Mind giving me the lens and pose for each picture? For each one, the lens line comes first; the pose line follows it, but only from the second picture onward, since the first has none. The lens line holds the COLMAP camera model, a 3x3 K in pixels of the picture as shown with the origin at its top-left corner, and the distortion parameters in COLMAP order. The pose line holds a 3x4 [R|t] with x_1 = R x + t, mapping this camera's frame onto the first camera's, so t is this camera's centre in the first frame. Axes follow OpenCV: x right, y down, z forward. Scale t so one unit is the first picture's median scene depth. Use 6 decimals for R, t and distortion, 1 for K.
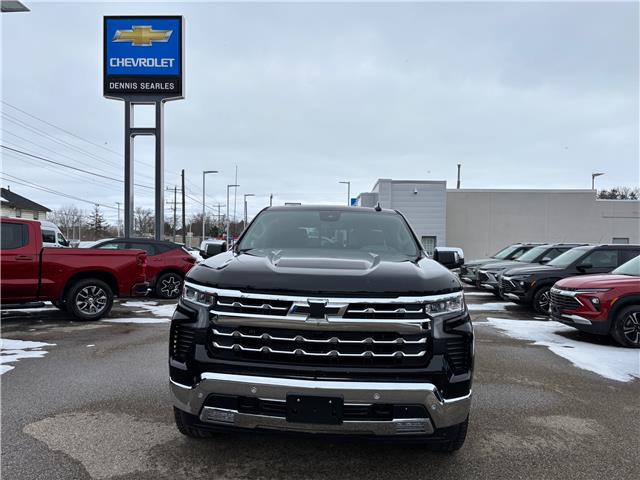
lens RADIAL K [[484.2, 0, 317.9], [0, 484.2, 244.8], [0, 0, 1]] dist [0.060109, -0.066782]
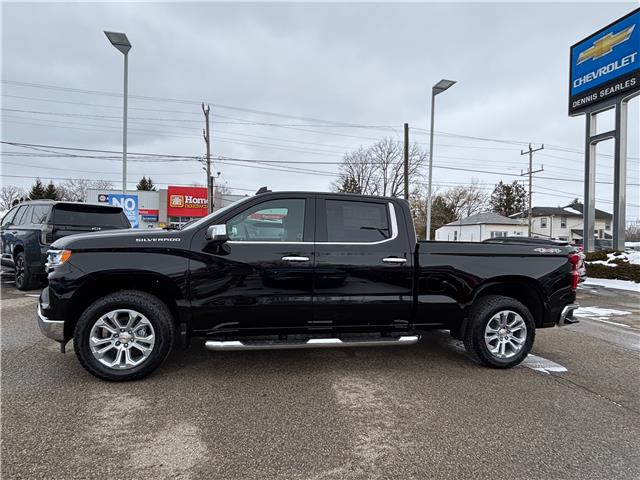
lens RADIAL K [[357.4, 0, 319.8], [0, 357.4, 242.2], [0, 0, 1]] dist [0.000236, 0.003032]
pose [[0.256955, 0.005924, -0.966405, 0.230813], [-0.022339, 0.999750, 0.000188, 0.007080], [0.966165, 0.021540, 0.257024, 0.223776]]
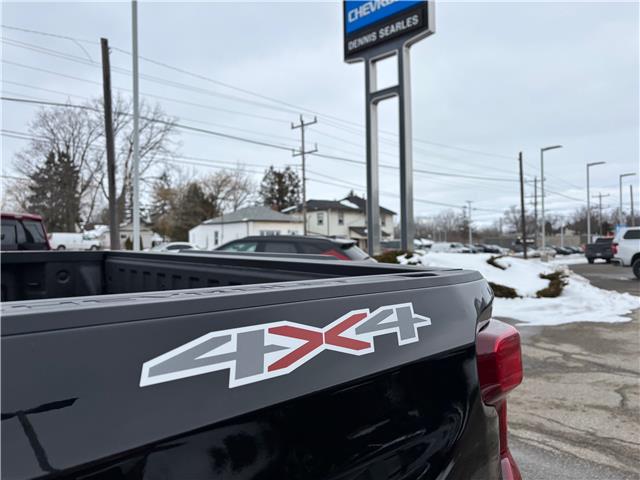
lens RADIAL K [[484.2, 0, 317.9], [0, 484.2, 244.8], [0, 0, 1]] dist [0.060109, -0.066782]
pose [[0.725546, -0.017900, -0.687941, 0.081902], [0.016267, 0.999828, -0.008859, 0.005641], [0.687982, -0.004763, 0.725712, 0.384598]]
